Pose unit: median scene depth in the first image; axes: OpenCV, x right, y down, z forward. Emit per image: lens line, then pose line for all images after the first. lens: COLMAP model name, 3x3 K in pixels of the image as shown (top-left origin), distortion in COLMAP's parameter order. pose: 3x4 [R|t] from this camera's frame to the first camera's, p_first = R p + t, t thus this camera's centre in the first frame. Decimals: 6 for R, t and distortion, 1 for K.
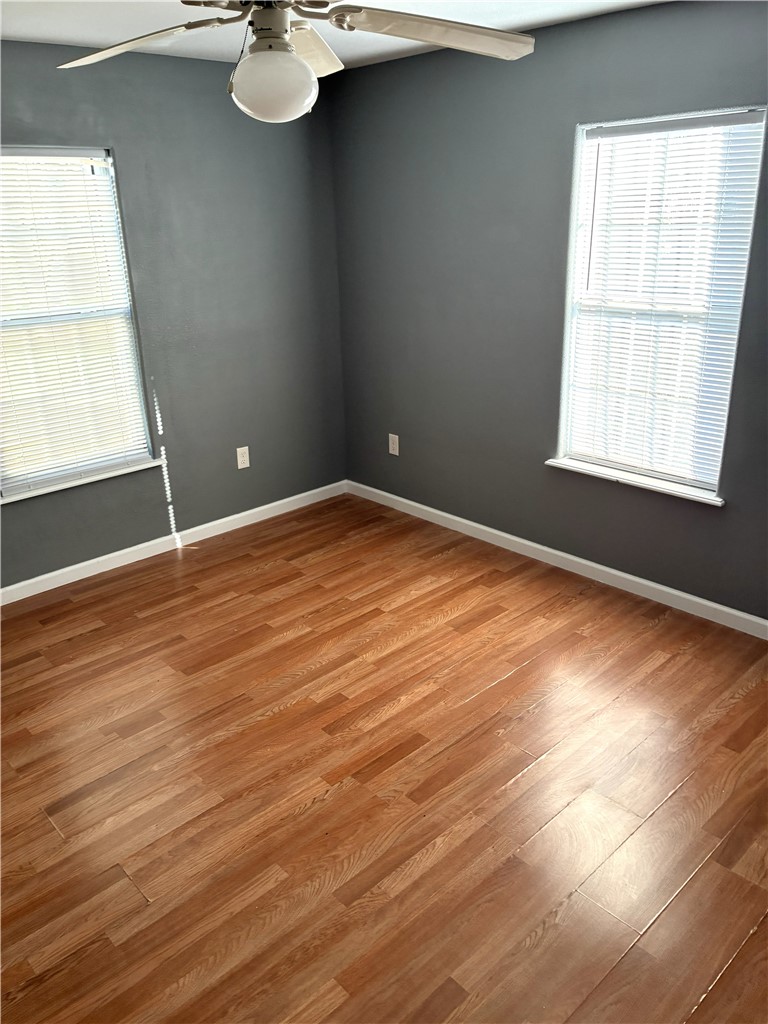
lens RADIAL K [[796.8, 0, 384.0], [0, 796.8, 512.0], [0, 0, 1]] dist [0.072457, -0.004722]
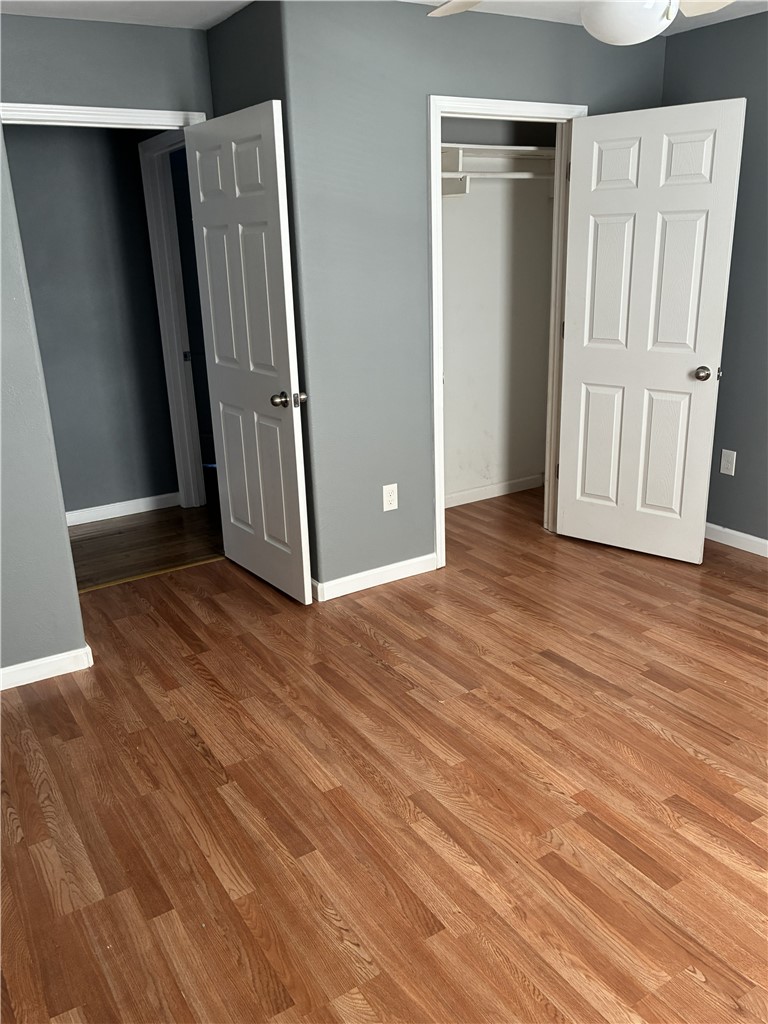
lens RADIAL K [[796.8, 0, 384.0], [0, 796.8, 512.0], [0, 0, 1]] dist [0.072457, -0.004722]
pose [[-0.161049, 0.355306, -0.920772, 0.759371], [-0.315054, 0.865630, 0.389134, -0.250974], [0.935310, 0.352762, -0.027469, 0.770265]]
